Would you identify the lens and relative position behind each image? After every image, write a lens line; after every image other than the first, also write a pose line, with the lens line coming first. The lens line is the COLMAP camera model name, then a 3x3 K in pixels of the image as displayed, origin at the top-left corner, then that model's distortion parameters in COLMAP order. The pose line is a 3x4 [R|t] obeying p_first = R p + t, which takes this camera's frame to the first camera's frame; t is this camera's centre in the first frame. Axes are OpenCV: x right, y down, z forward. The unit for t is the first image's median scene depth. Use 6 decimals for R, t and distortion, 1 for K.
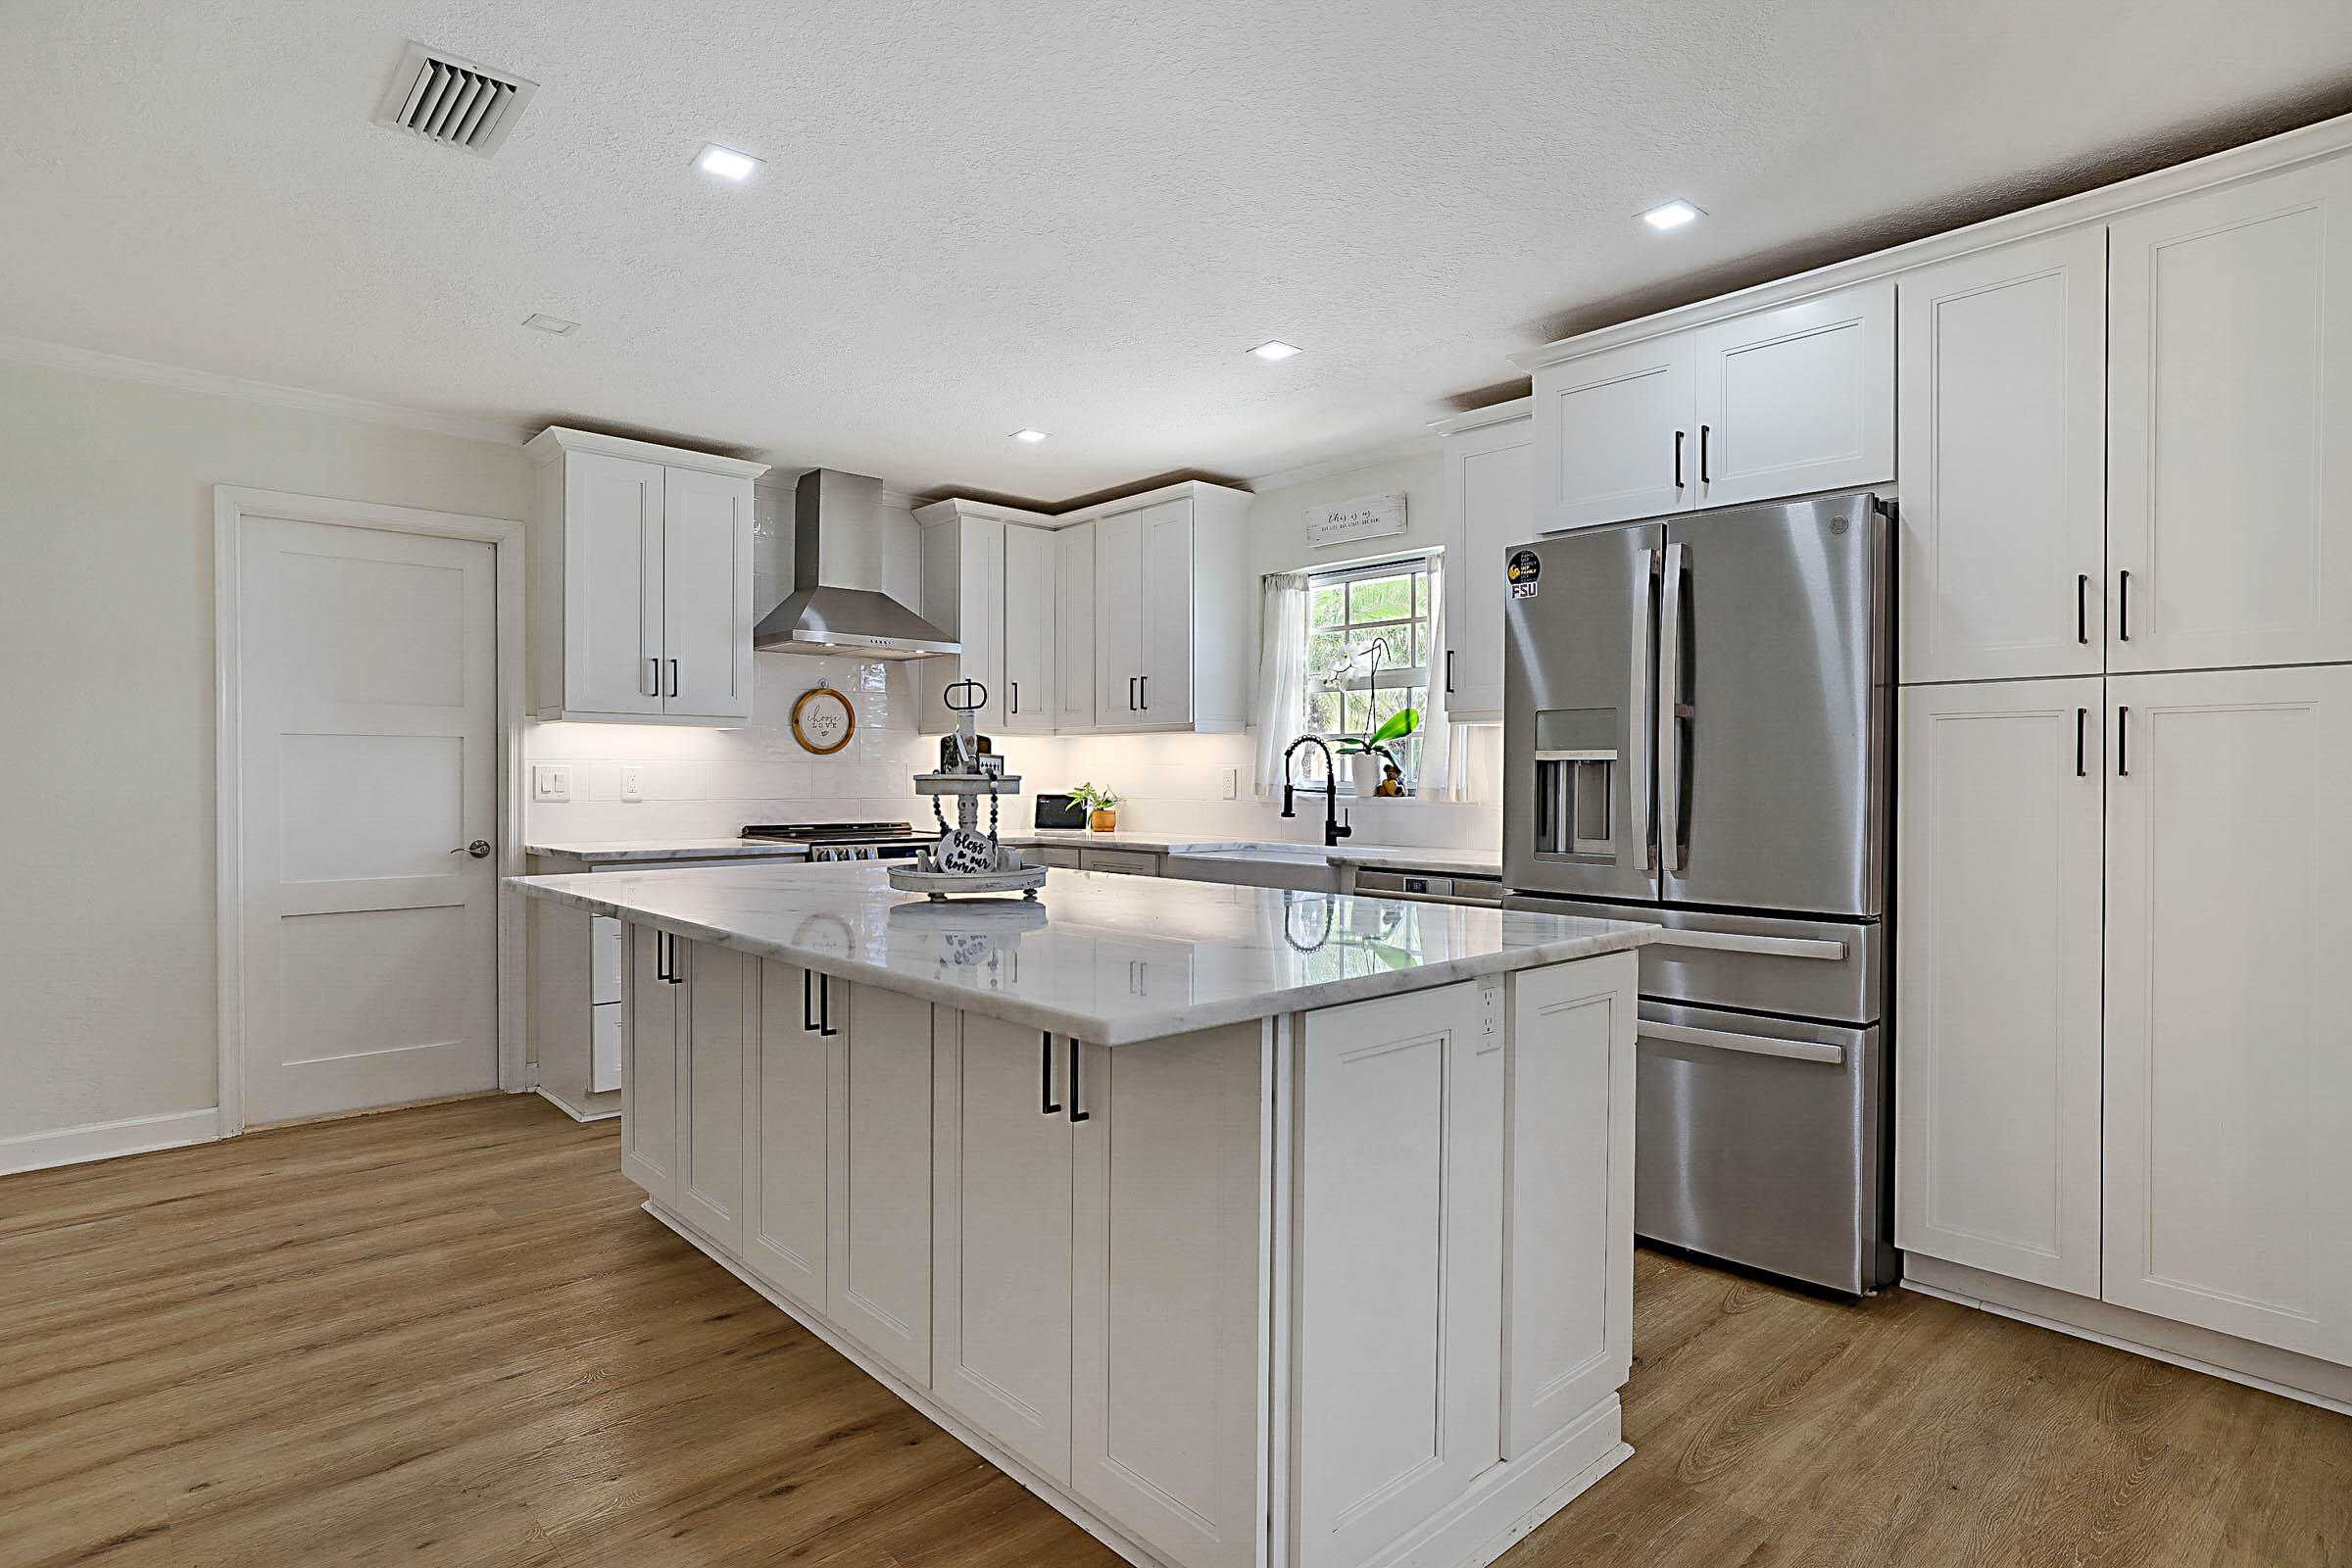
lens RADIAL K [[1241.5, 0, 1176.0], [0, 1241.5, 784.0], [0, 0, 1]] dist [-0.010590, 0.002547]
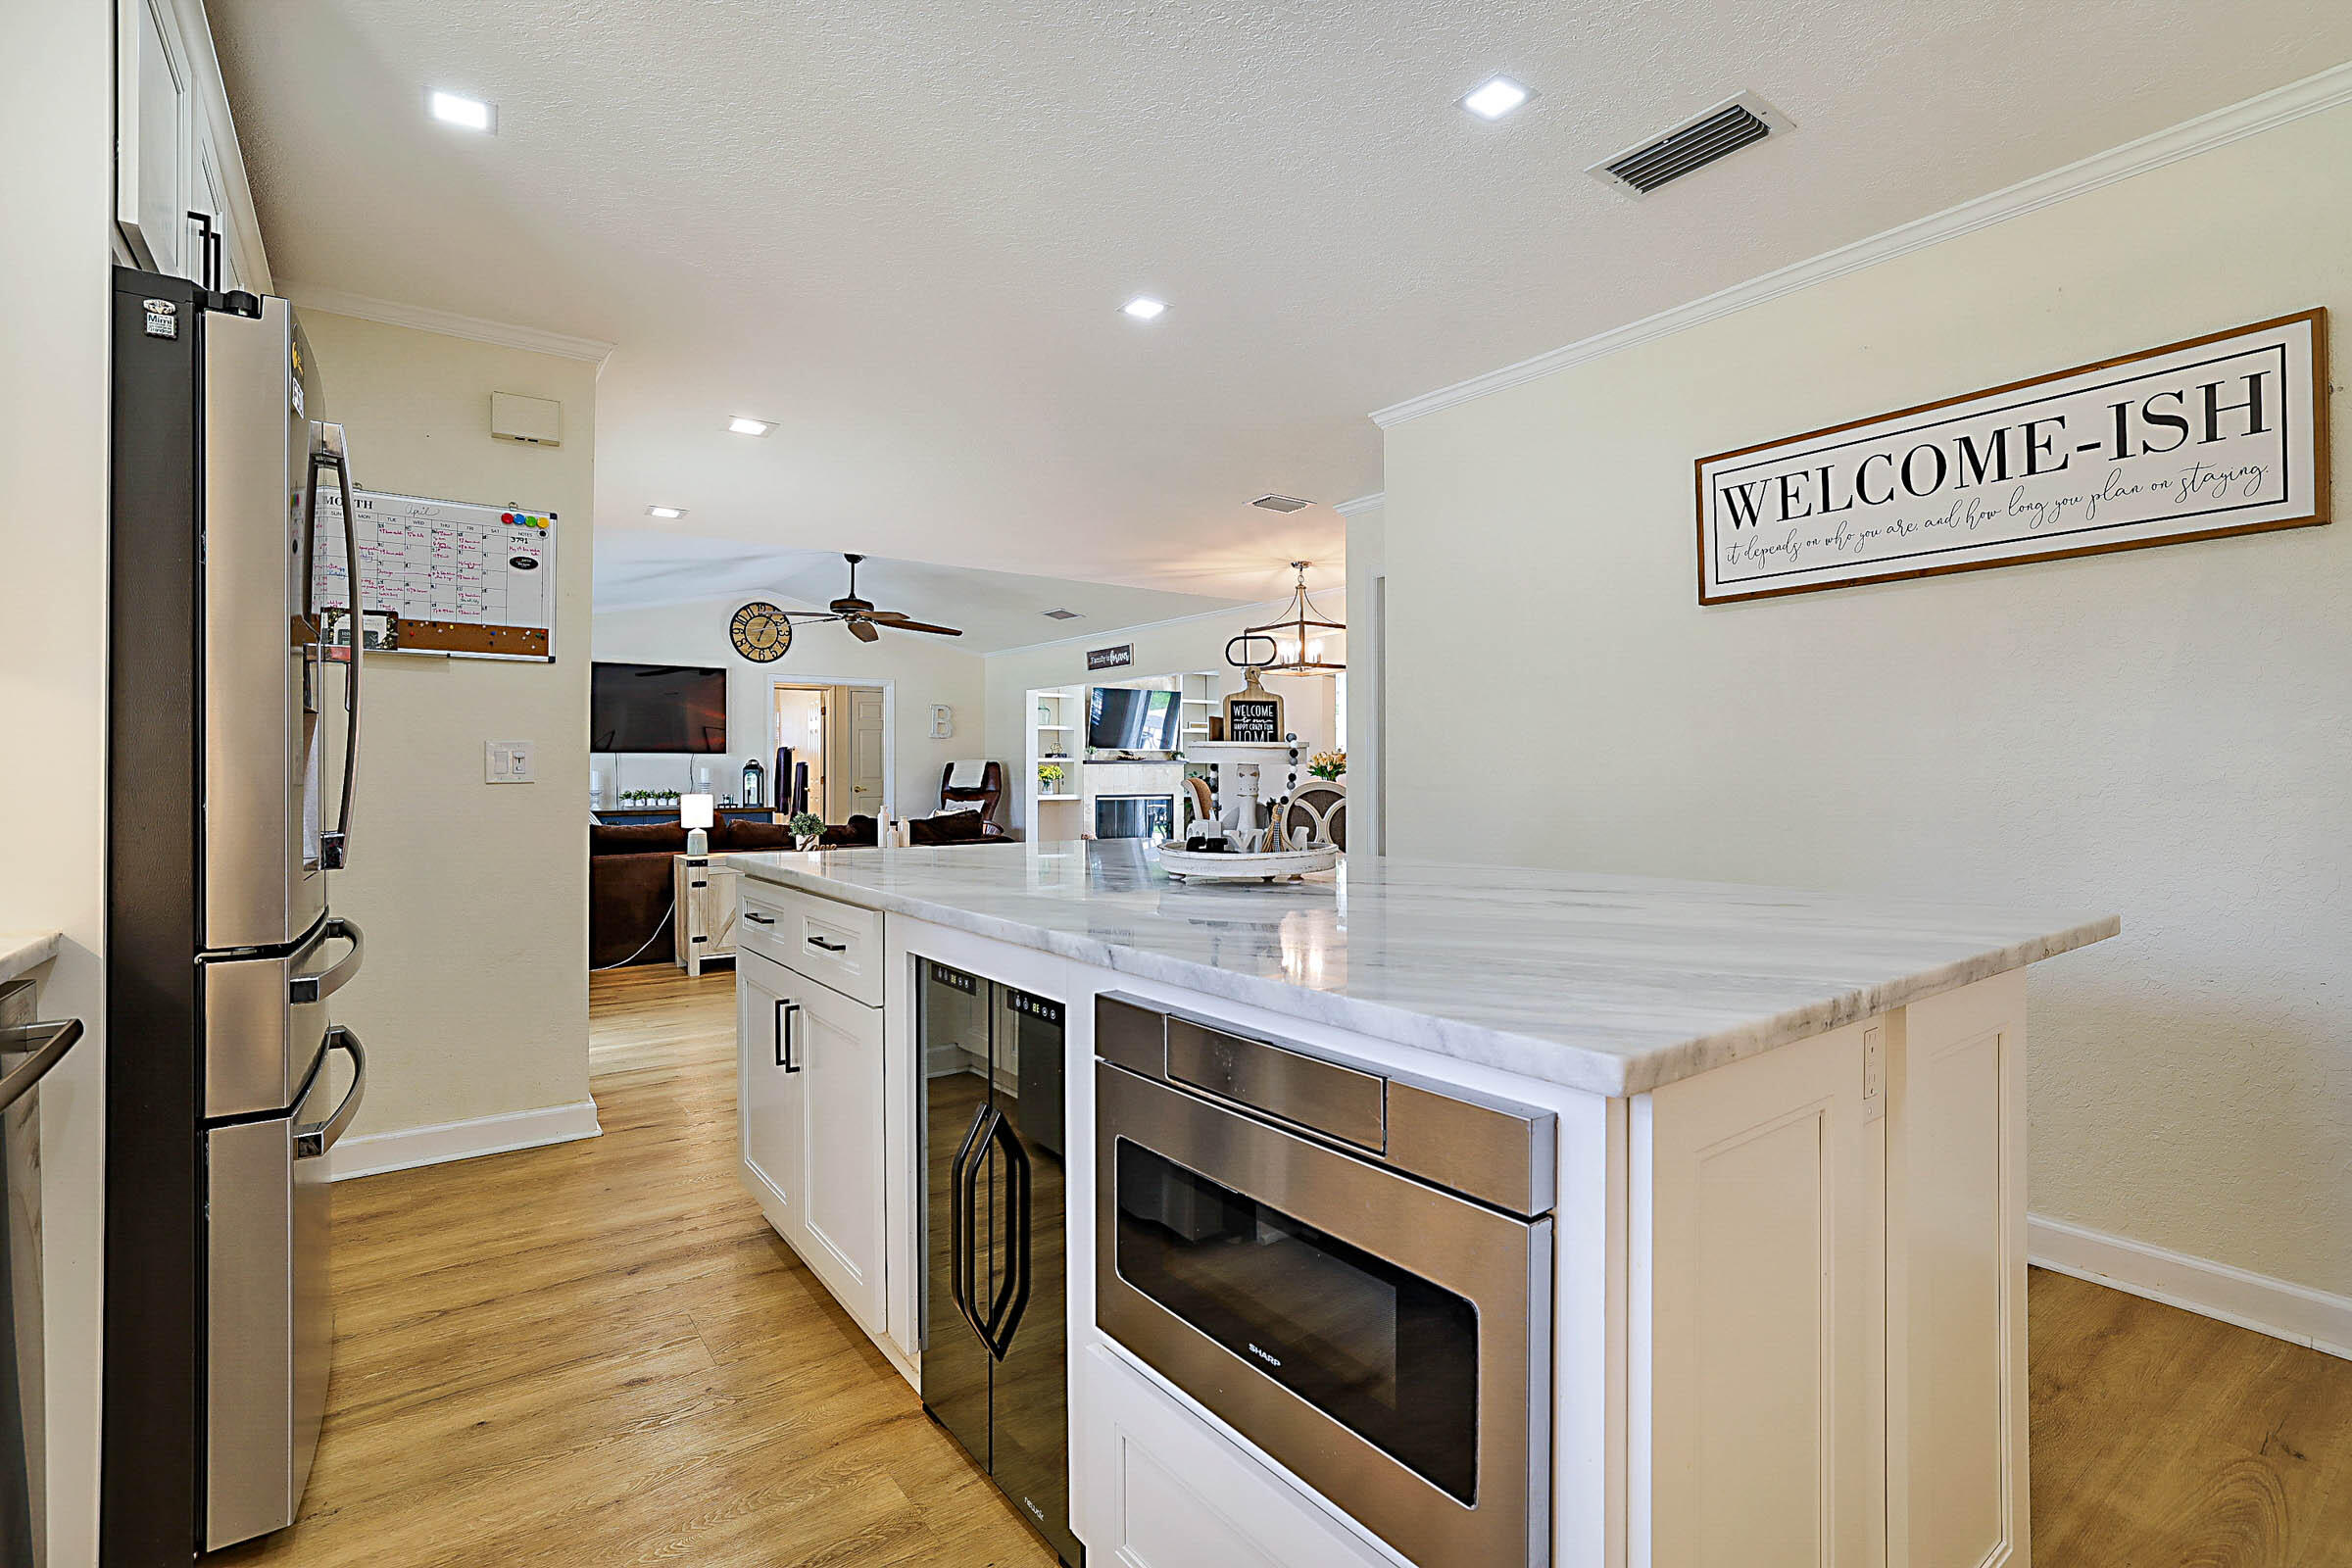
lens RADIAL K [[1088.1, 0, 1170.0], [0, 1088.1, 765.0], [0, 0, 1]] dist [-0.040613, 0.020609]
pose [[-0.993783, -0.001407, 0.111323, -0.112111], [-0.001331, 0.999999, 0.000757, 0.004839], [-0.111324, 0.000604, -0.993784, 1.002430]]
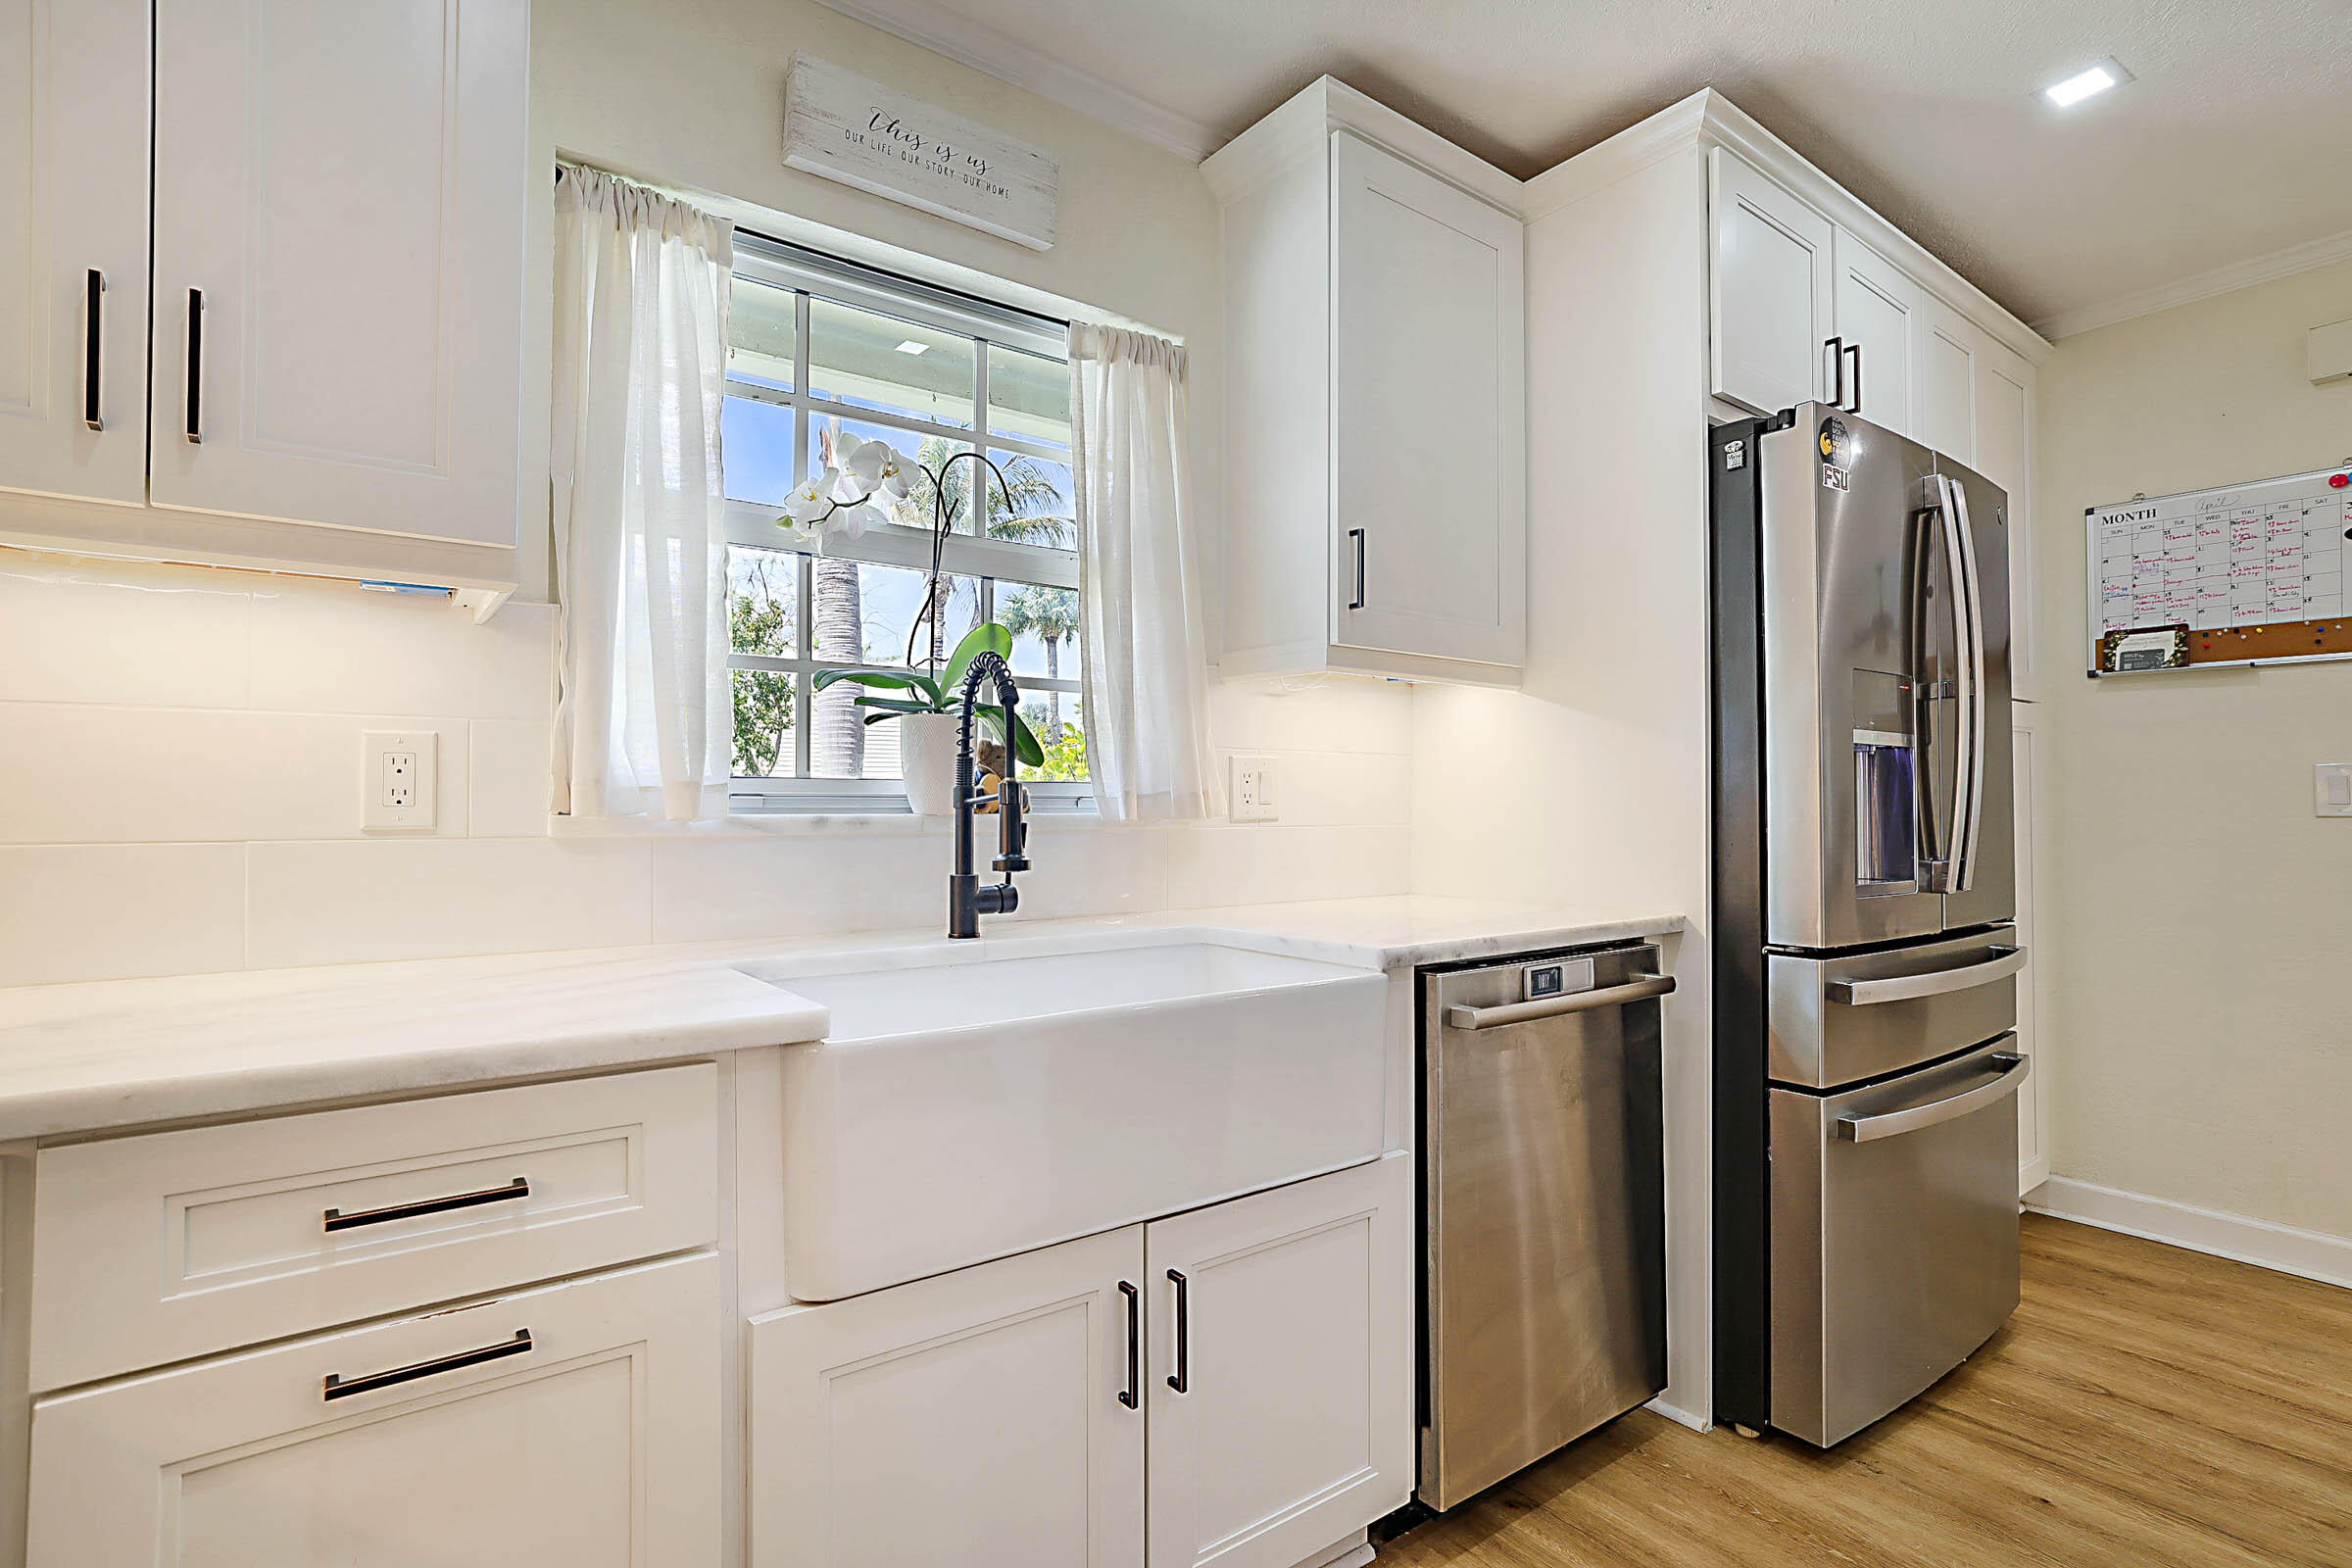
lens RADIAL K [[1145.4, 0, 1179.9], [0, 1145.4, 783.1], [0, 0, 1]] dist [-0.044717, 0.026992]
pose [[0.095964, 0.014706, 0.995276, -0.231635], [0.006163, 0.999863, -0.015368, 0.005795], [-0.995366, 0.007609, 0.095860, 0.897949]]
